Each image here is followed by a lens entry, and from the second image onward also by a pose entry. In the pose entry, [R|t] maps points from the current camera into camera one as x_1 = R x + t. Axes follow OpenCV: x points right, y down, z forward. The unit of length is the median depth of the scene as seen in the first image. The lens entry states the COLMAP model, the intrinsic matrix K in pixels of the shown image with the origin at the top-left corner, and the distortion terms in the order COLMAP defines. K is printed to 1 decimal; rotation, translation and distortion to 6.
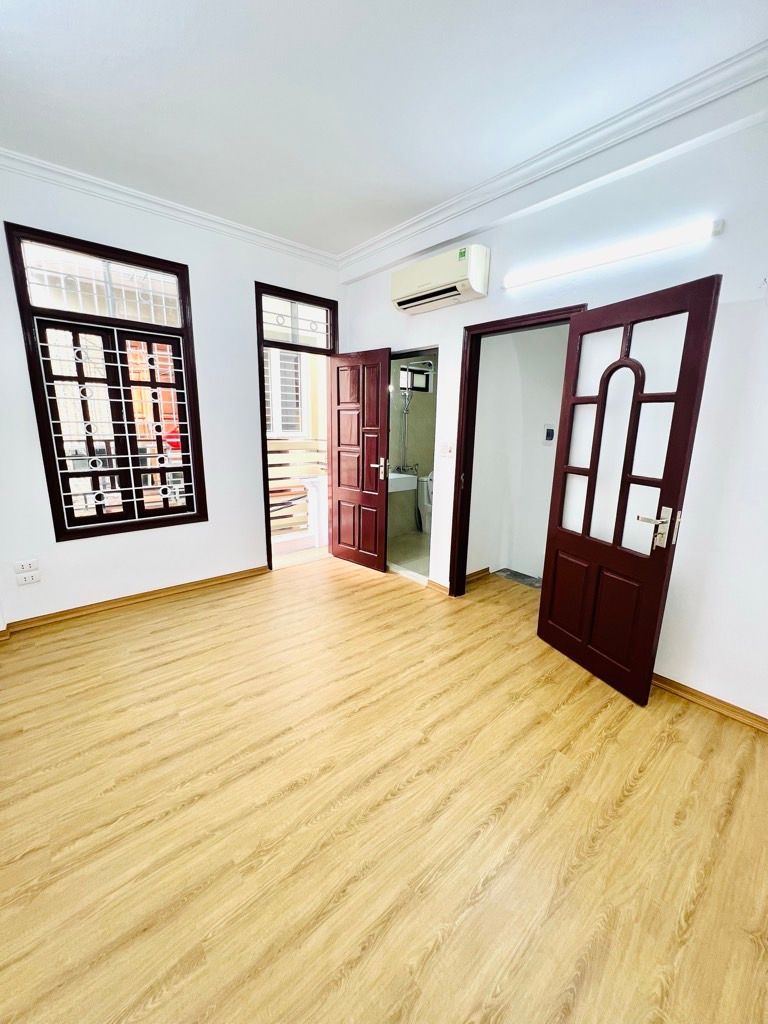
lens RADIAL K [[429.1, 0, 366.1], [0, 429.1, 514.8], [0, 0, 1]] dist [-0.005988, 0.000245]
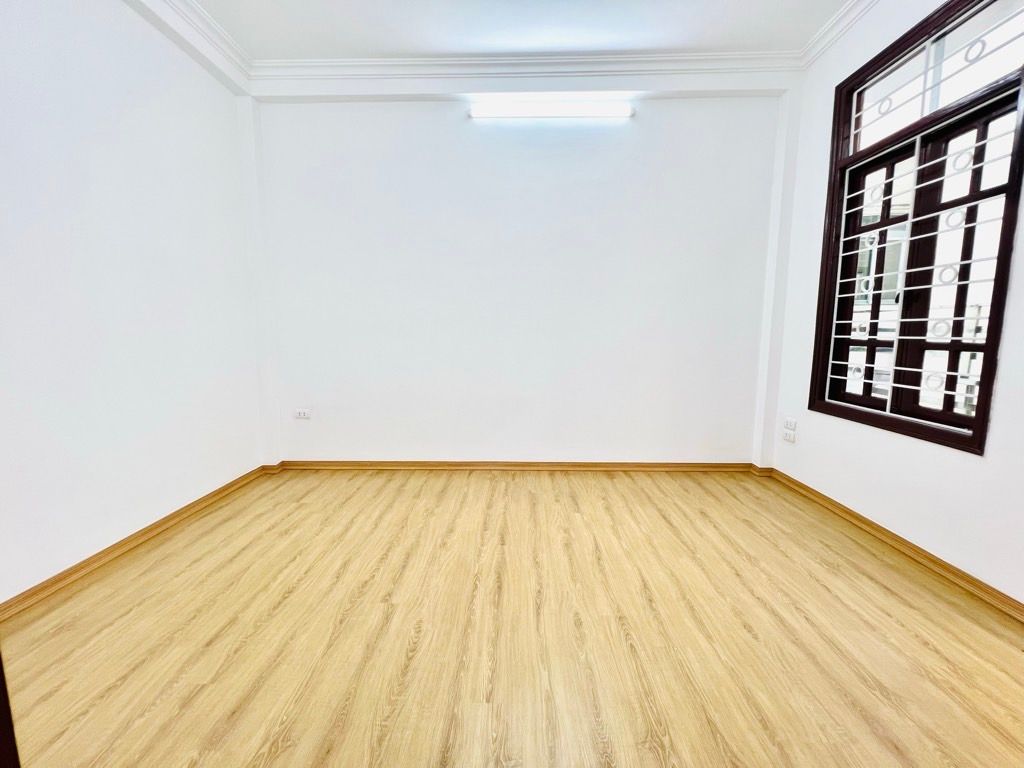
lens RADIAL K [[409.3, 0, 518.0], [0, 409.3, 383.3], [0, 0, 1]] dist [0.000769, -0.000294]
pose [[-0.641815, 0.084247, -0.762218, 0.483562], [-0.174524, 0.951818, 0.252159, -0.137712], [0.746736, 0.294865, -0.596188, 1.333682]]
